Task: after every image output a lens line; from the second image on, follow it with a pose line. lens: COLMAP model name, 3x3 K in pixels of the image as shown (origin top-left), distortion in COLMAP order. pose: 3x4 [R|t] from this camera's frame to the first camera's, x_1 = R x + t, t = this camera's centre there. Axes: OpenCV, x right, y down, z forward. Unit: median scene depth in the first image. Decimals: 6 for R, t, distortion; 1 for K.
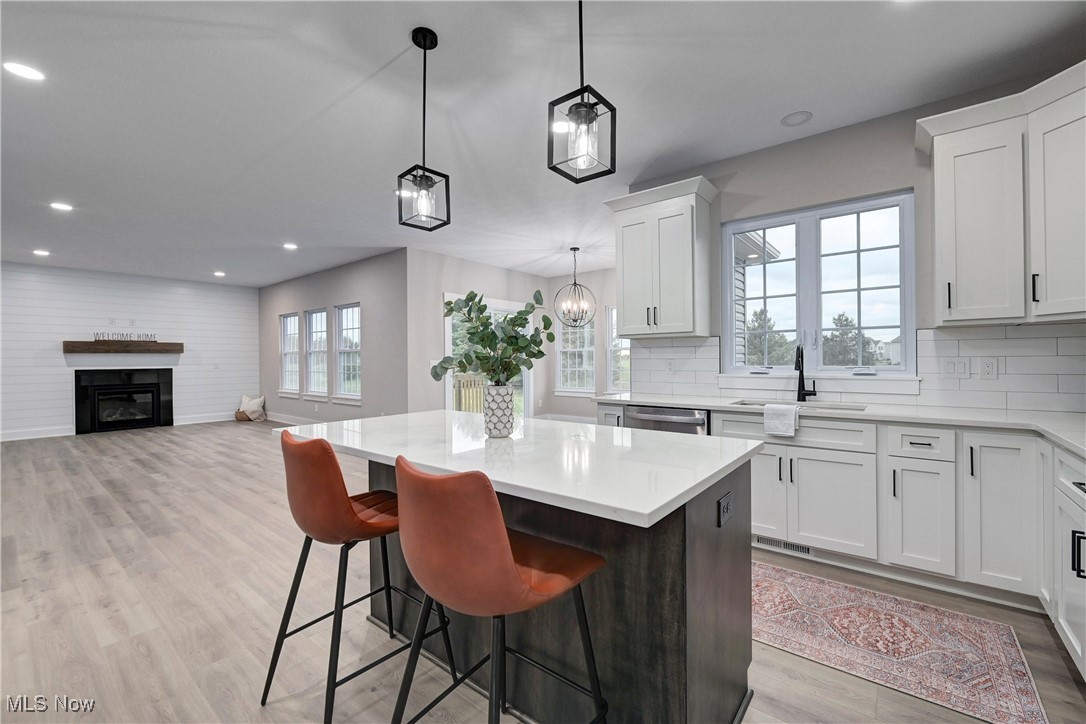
lens RADIAL K [[444.3, 0, 559.5], [0, 444.3, 360.5], [0, 0, 1]] dist [-0.007011, -0.000583]
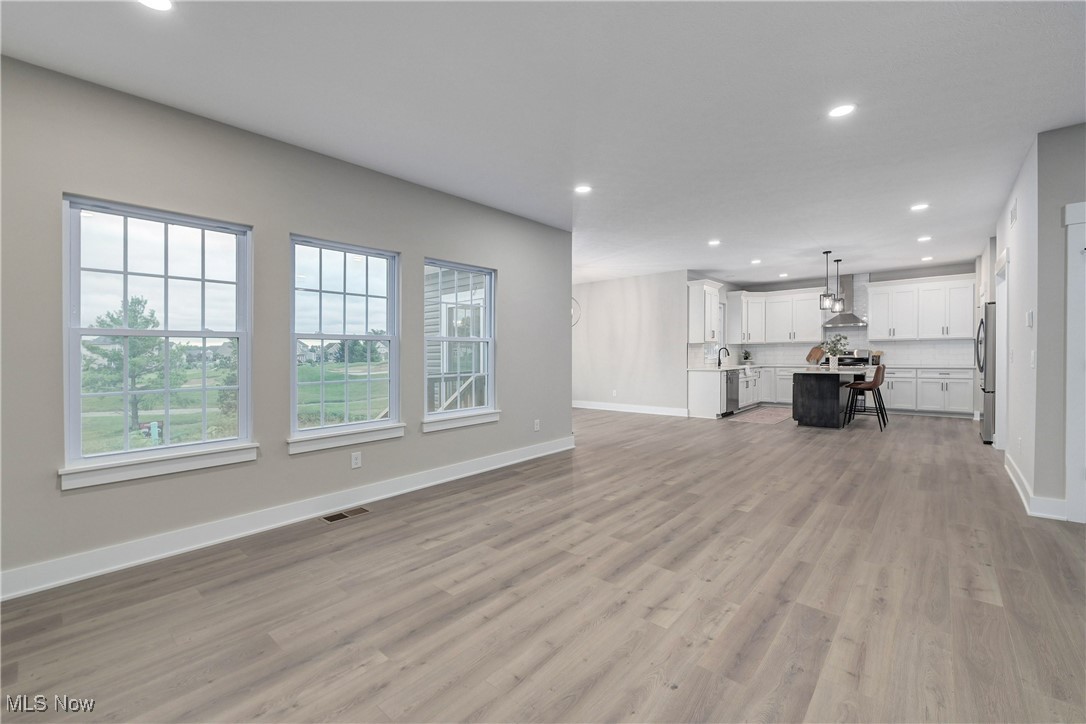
lens RADIAL K [[446.8, 0, 559.4], [0, 446.8, 364.8], [0, 0, 1]] dist [-0.003172, -0.000531]
pose [[0.044580, -0.017175, 0.998858, -1.188722], [0.016871, 0.999723, 0.016437, 0.005273], [-0.998863, 0.016118, 0.044858, 0.911738]]
